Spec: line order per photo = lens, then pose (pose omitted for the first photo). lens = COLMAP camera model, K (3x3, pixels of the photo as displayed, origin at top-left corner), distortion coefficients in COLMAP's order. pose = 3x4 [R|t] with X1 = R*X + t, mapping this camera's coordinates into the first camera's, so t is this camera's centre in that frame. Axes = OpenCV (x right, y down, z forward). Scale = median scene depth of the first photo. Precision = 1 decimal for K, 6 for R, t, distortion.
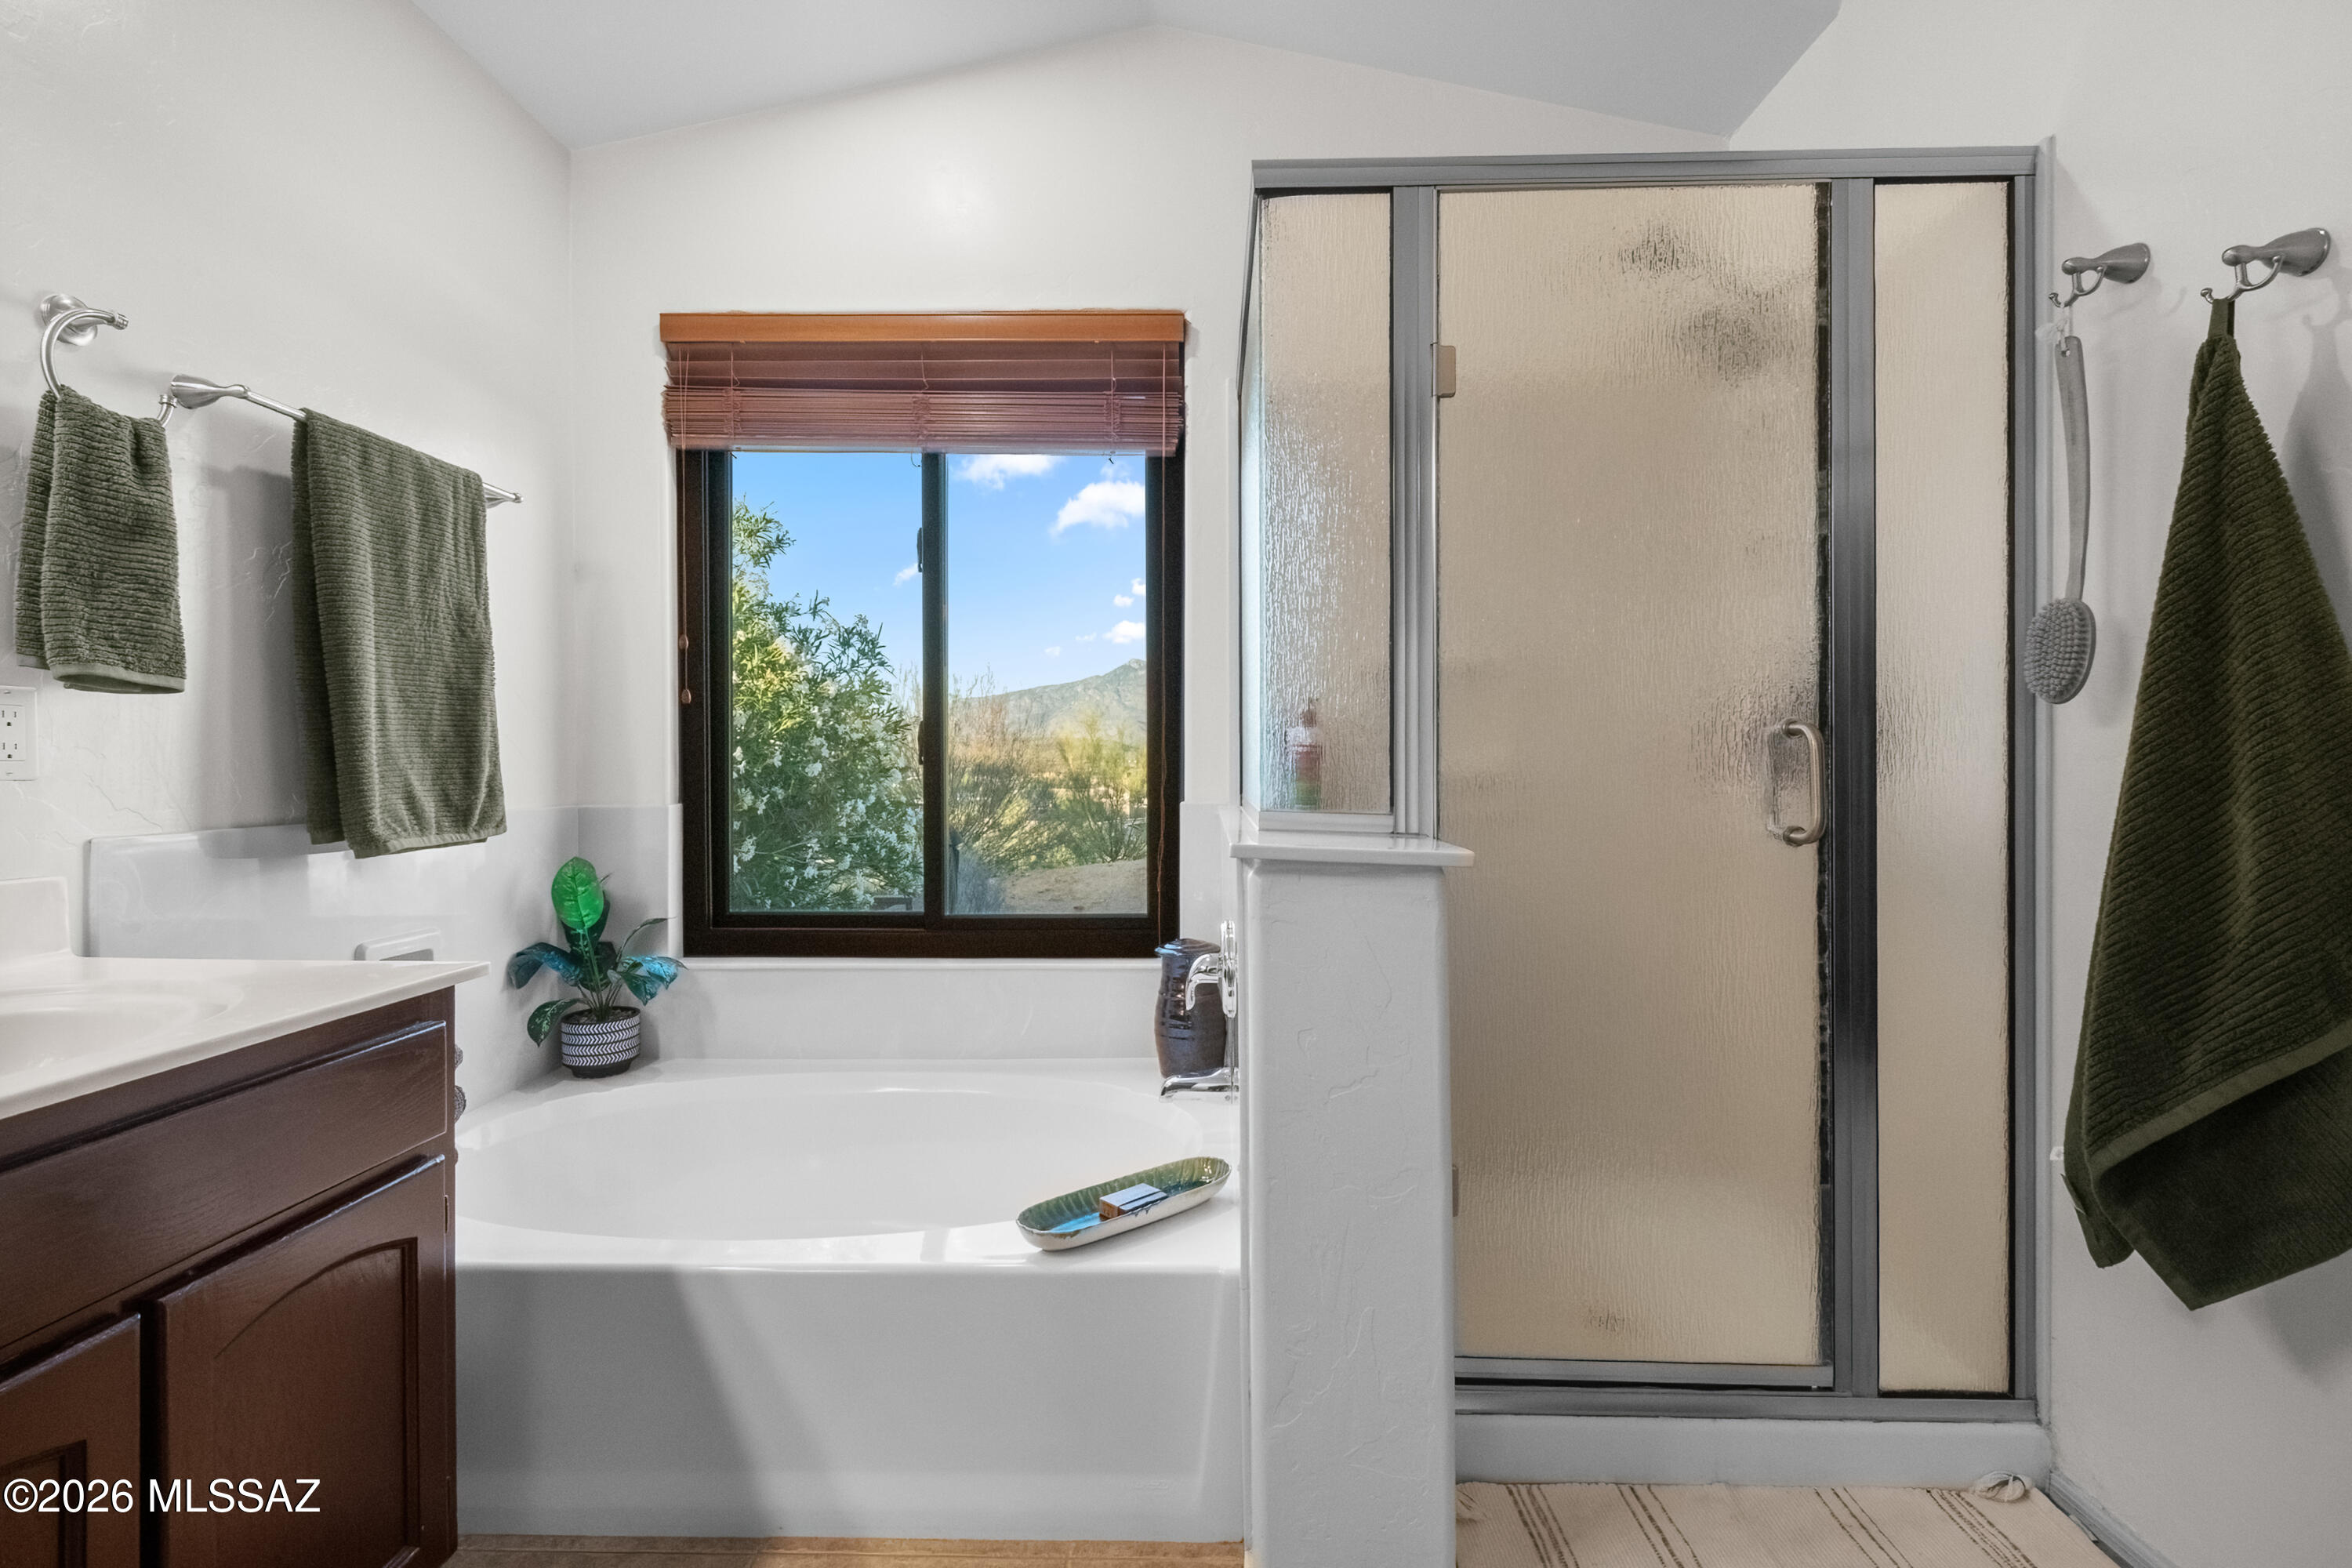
lens RADIAL K [[1066.8, 0, 1181.4], [0, 1066.8, 773.2], [0, 0, 1]] dist [-0.001266, -0.000917]
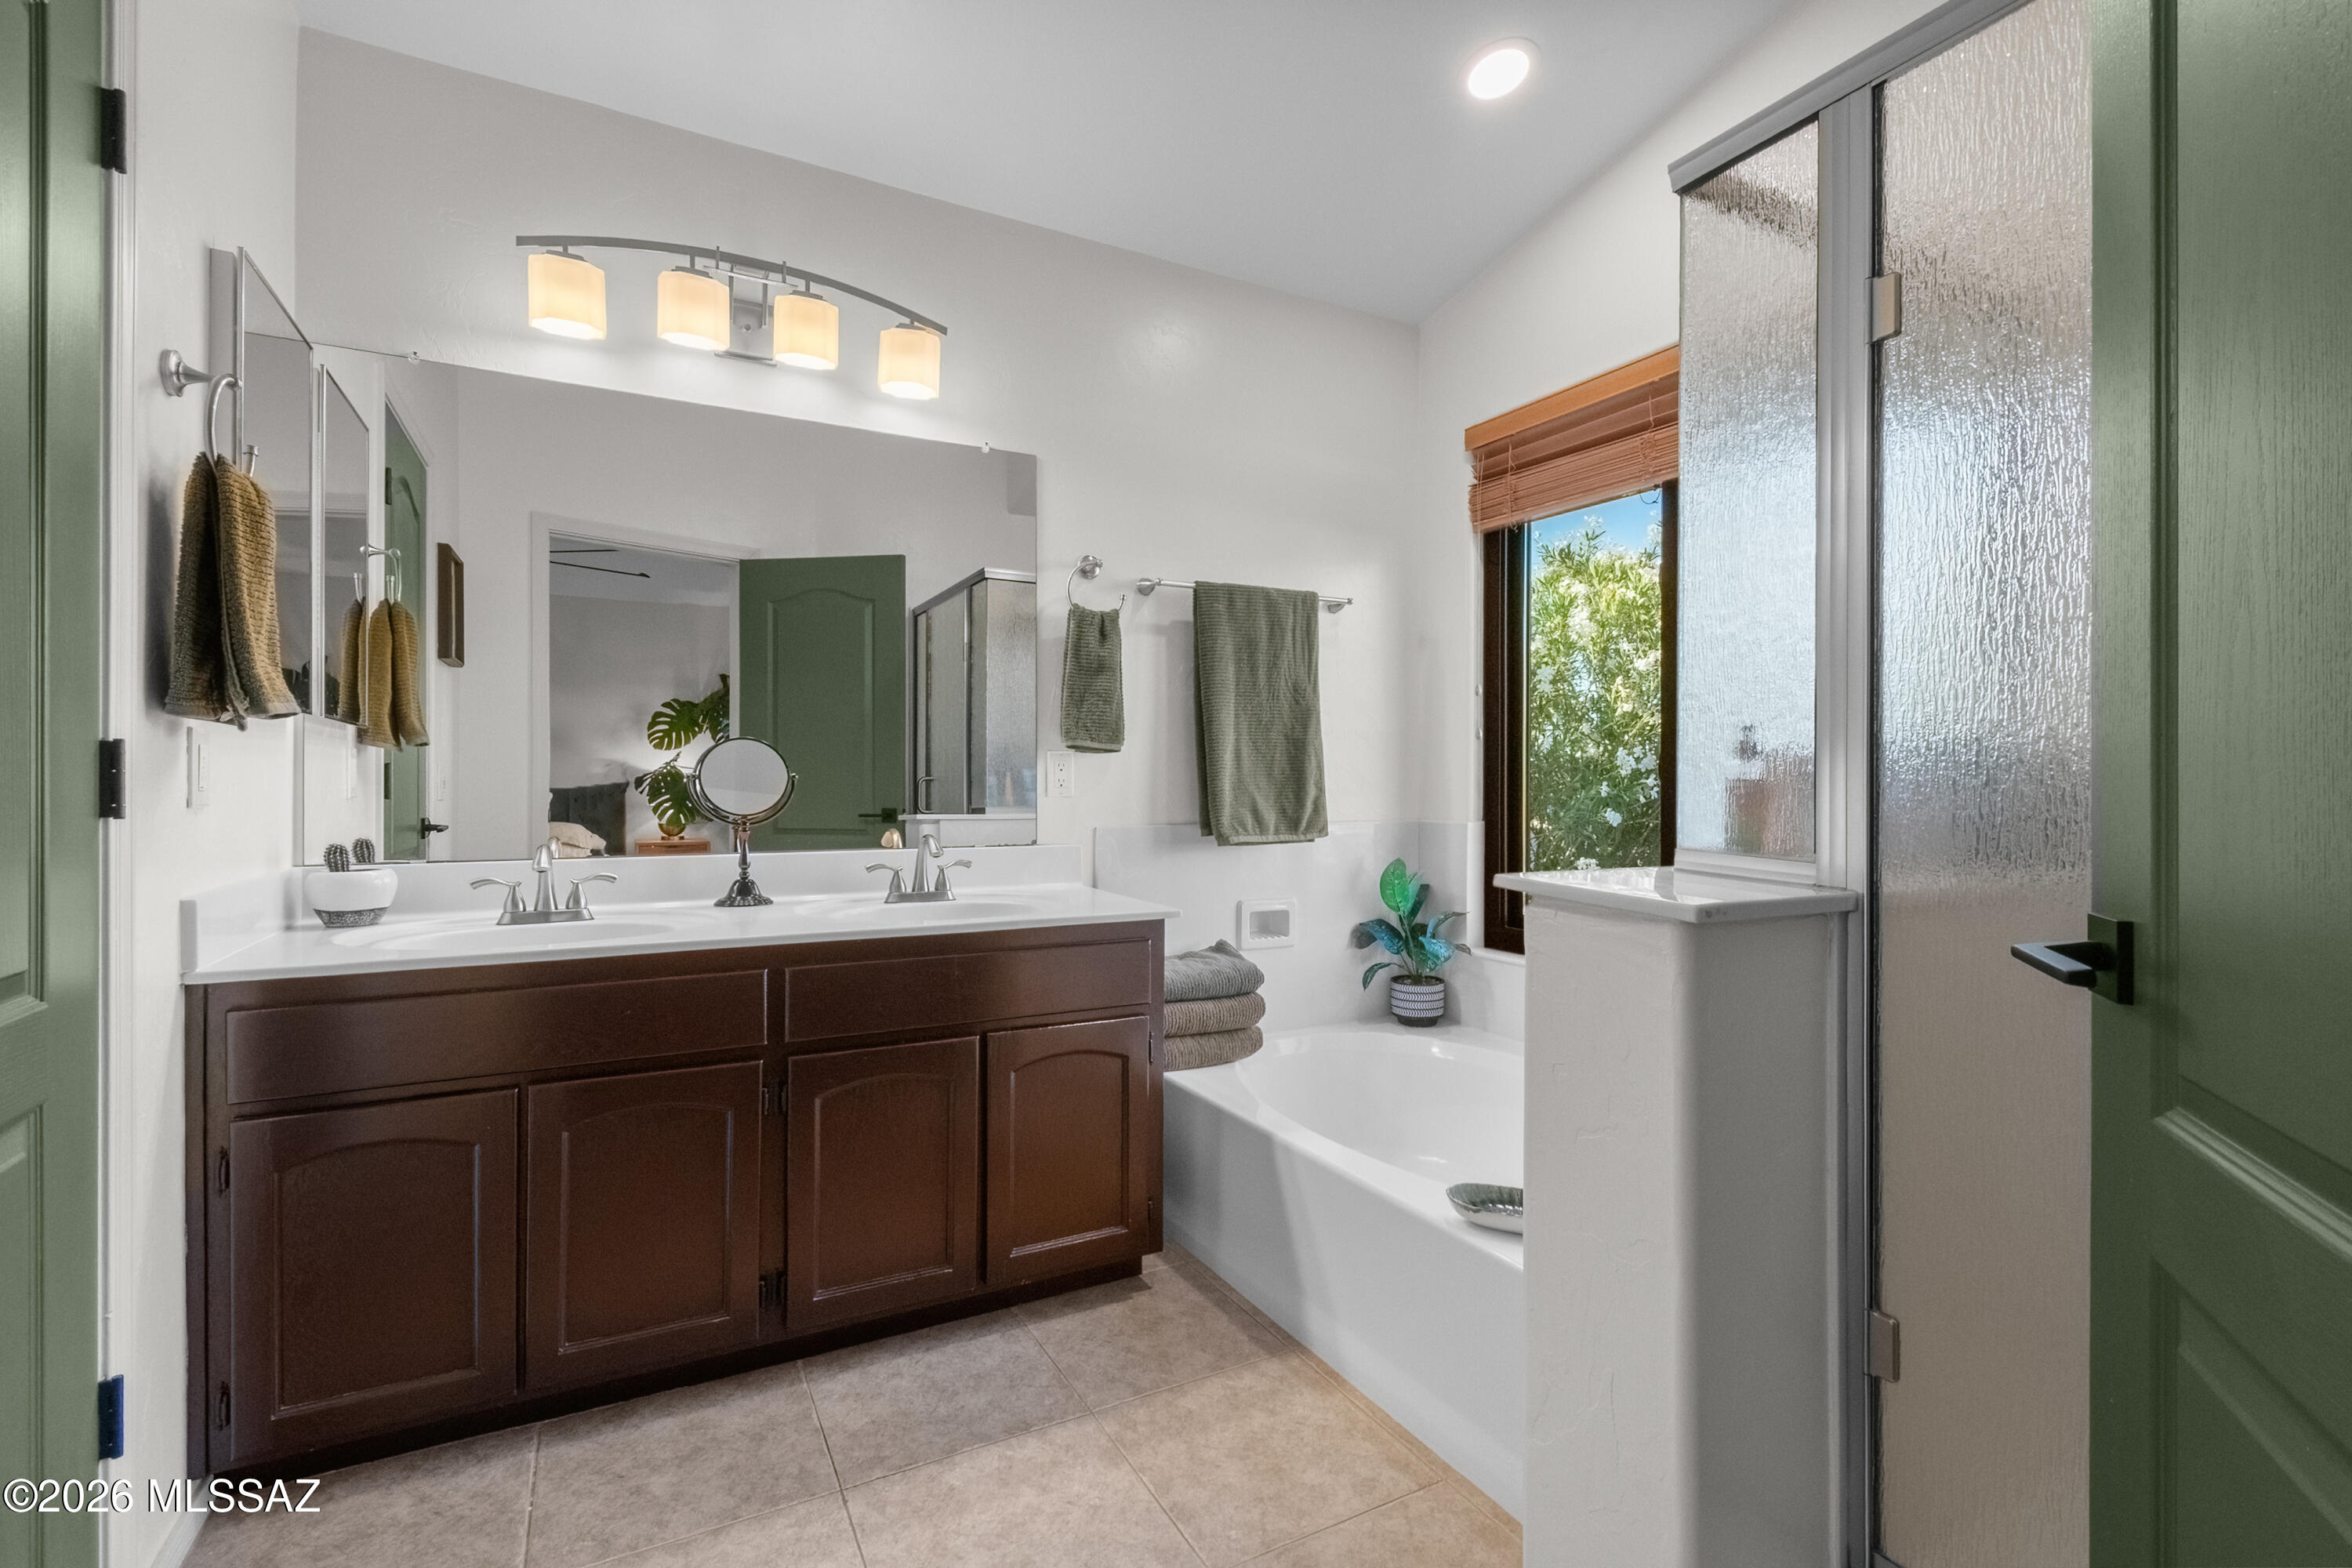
lens RADIAL K [[1066.8, 0, 1179.4], [0, 1066.8, 783.9], [0, 0, 1]] dist [-0.001266, -0.000917]
pose [[0.479964, 0.004580, -0.877276, 0.584221], [-0.008495, 0.999964, 0.000573, -0.015750], [0.877247, 0.007178, 0.479985, 0.138116]]
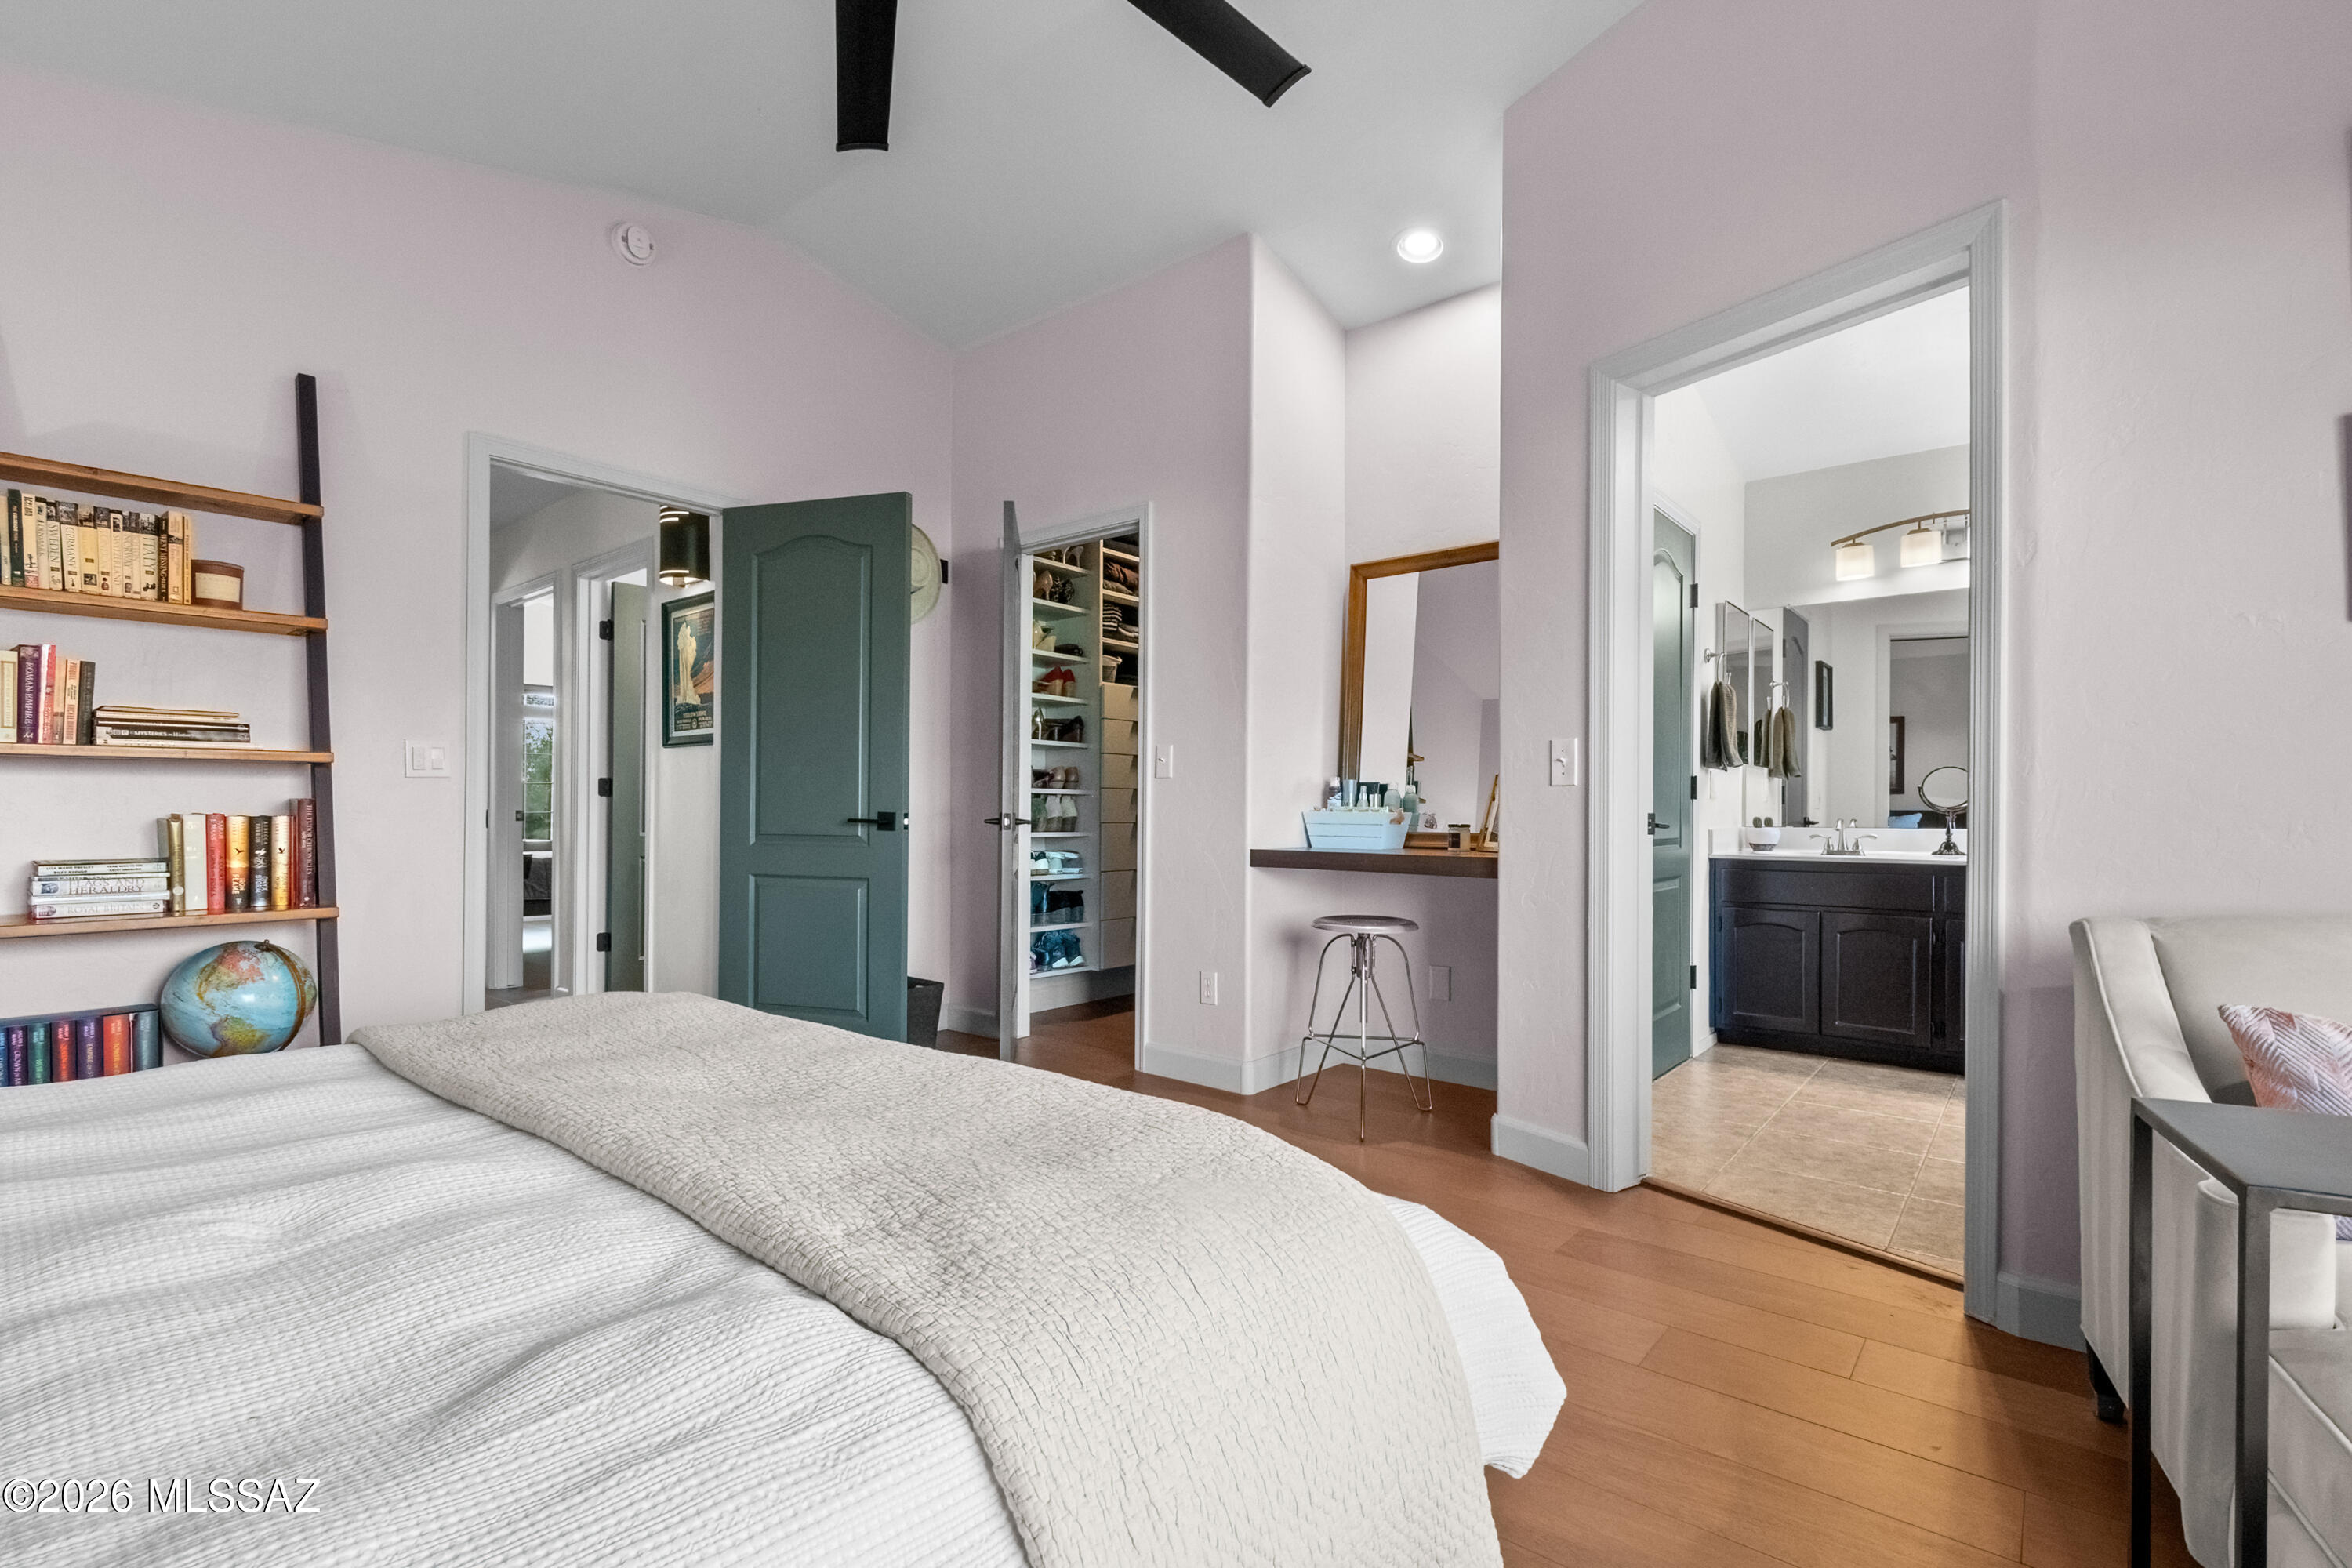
lens RADIAL K [[1066.8, 0, 1167.8], [0, 1066.8, 802.5], [0, 0, 1]] dist [-0.001266, -0.000917]
pose [[-0.637023, -0.007231, -0.770811, 2.091892], [-0.010184, 0.999948, -0.000964, 0.030351], [0.770778, 0.007236, -0.637063, 0.443393]]
